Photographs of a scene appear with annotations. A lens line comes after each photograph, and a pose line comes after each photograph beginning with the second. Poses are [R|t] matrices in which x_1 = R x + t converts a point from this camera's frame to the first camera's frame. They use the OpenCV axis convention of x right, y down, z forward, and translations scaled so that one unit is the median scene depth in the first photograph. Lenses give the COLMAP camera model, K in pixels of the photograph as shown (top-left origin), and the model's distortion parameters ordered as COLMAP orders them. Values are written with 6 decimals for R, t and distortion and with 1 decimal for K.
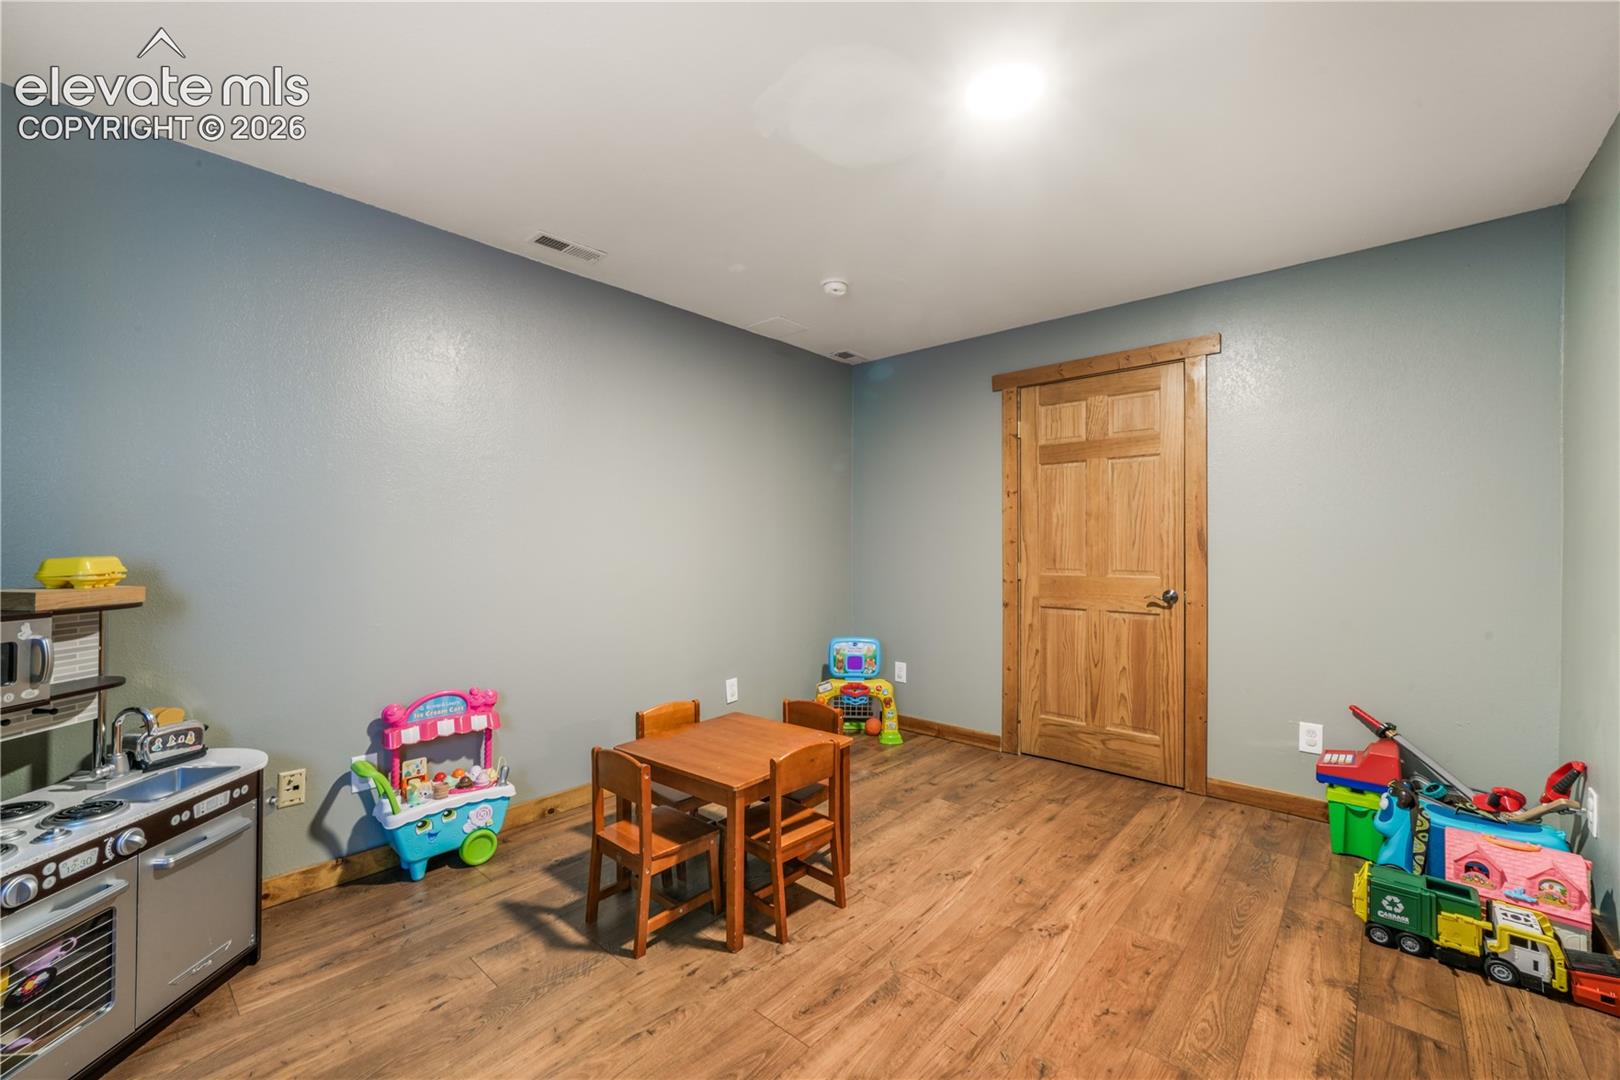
lens RADIAL K [[651.2, 0, 804.8], [0, 651.2, 541.0], [0, 0, 1]] dist [-0.008716, 0.000568]
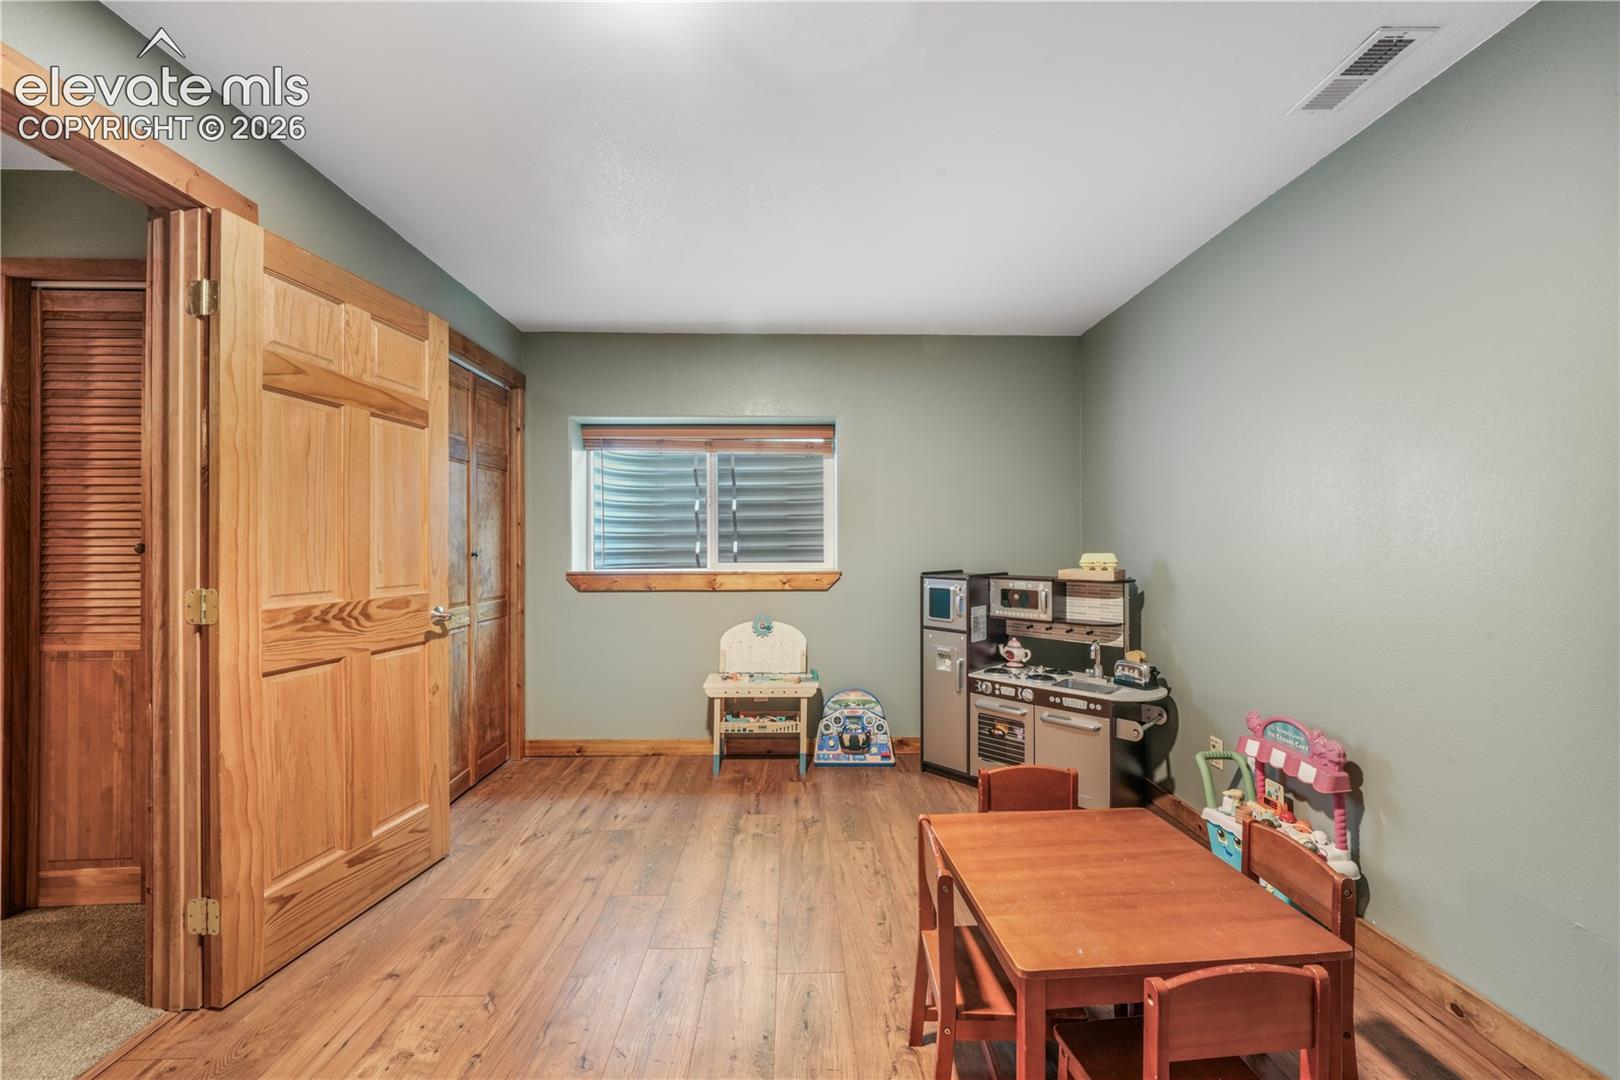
lens RADIAL K [[606.5, 0, 806.3], [0, 606.5, 545.0], [0, 0, 1]] dist [-0.000570, -0.000128]
pose [[-0.724706, 0.001551, -0.689057, 0.681908], [0.008378, 0.999943, -0.006560, 0.005284], [0.689008, -0.010527, -0.724678, 1.721090]]
